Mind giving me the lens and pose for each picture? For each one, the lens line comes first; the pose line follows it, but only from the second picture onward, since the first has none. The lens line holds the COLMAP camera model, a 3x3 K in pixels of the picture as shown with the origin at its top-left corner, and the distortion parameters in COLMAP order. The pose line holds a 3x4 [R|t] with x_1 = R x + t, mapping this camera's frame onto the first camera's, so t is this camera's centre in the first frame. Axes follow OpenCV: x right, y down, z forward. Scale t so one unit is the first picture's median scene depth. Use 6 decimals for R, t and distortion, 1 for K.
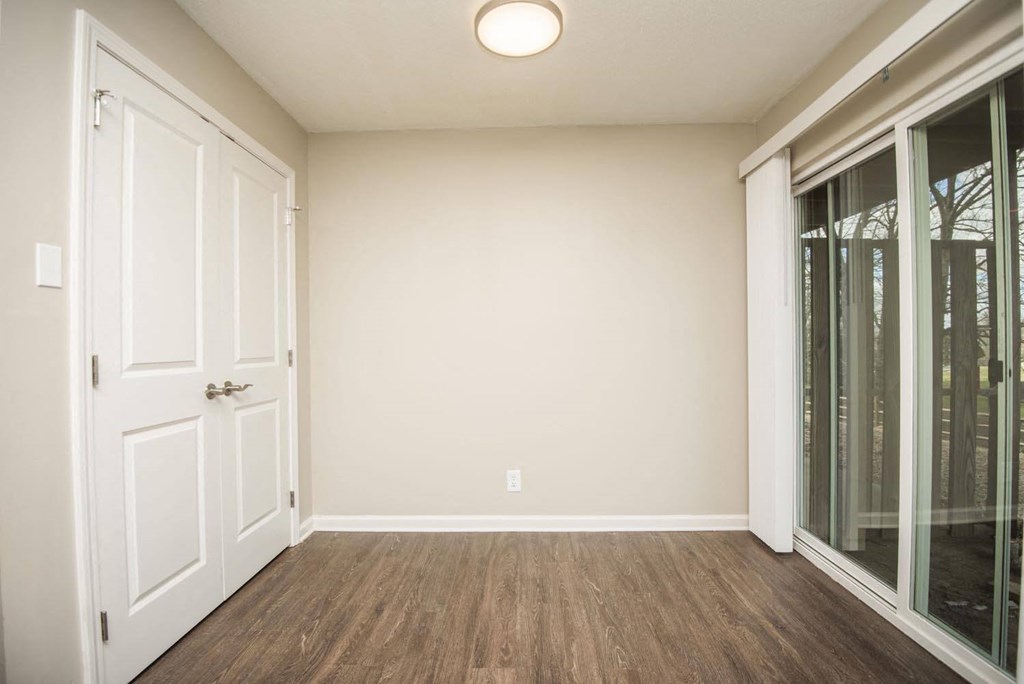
lens RADIAL K [[471.9, 0, 515.7], [0, 471.9, 339.7], [0, 0, 1]] dist [-0.022349, -0.003787]
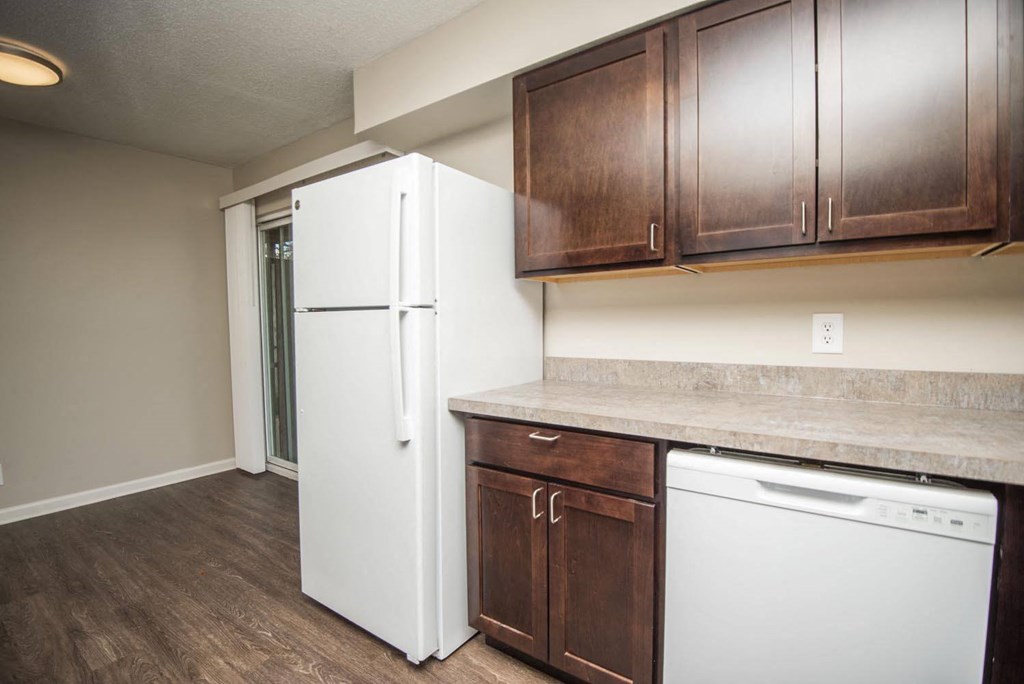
lens RADIAL K [[471.9, 0, 513.9], [0, 471.9, 343.1], [0, 0, 1]] dist [-0.022349, -0.003787]
pose [[0.567443, -0.042895, 0.822295, -0.175187], [0.007840, 0.998878, 0.046696, -0.023400], [-0.823376, -0.020050, 0.567142, -0.512051]]
